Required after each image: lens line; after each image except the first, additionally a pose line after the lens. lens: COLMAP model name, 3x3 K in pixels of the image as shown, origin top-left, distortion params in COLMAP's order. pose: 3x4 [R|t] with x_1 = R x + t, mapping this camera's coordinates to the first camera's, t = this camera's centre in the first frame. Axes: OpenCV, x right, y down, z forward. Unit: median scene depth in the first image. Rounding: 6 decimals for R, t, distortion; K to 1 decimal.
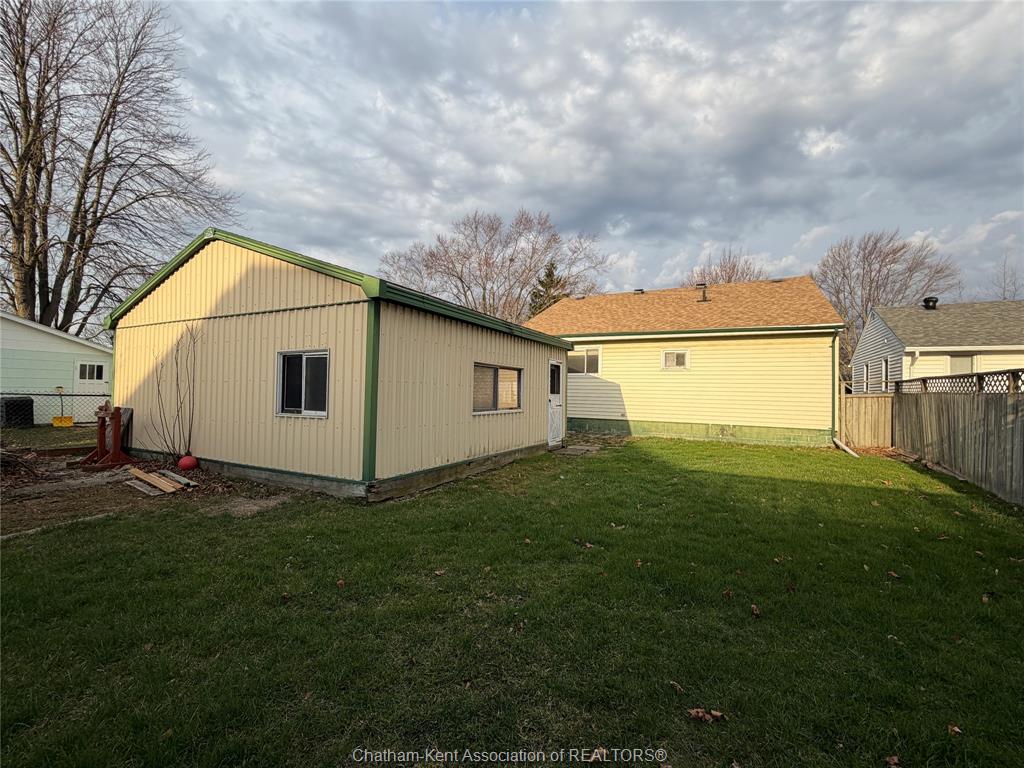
lens RADIAL K [[447.7, 0, 512.0], [0, 447.7, 384.0], [0, 0, 1]] dist [-0.000071, -0.000004]
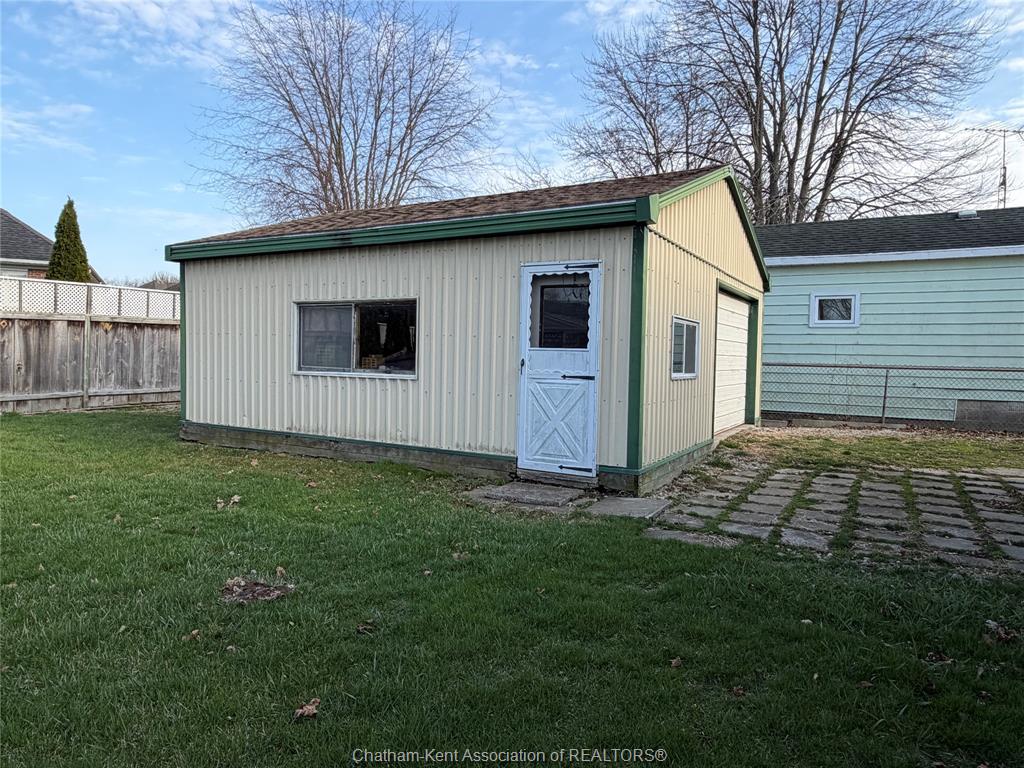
lens RADIAL K [[648.8, 0, 512.0], [0, 648.8, 384.0], [0, 0, 1]] dist [0.000405, 0.000195]
pose [[-0.037098, 0.028024, -0.998919, 0.970893], [0.000879, 0.999607, 0.028010, 0.055907], [0.999311, 0.000161, -0.037108, 1.397826]]
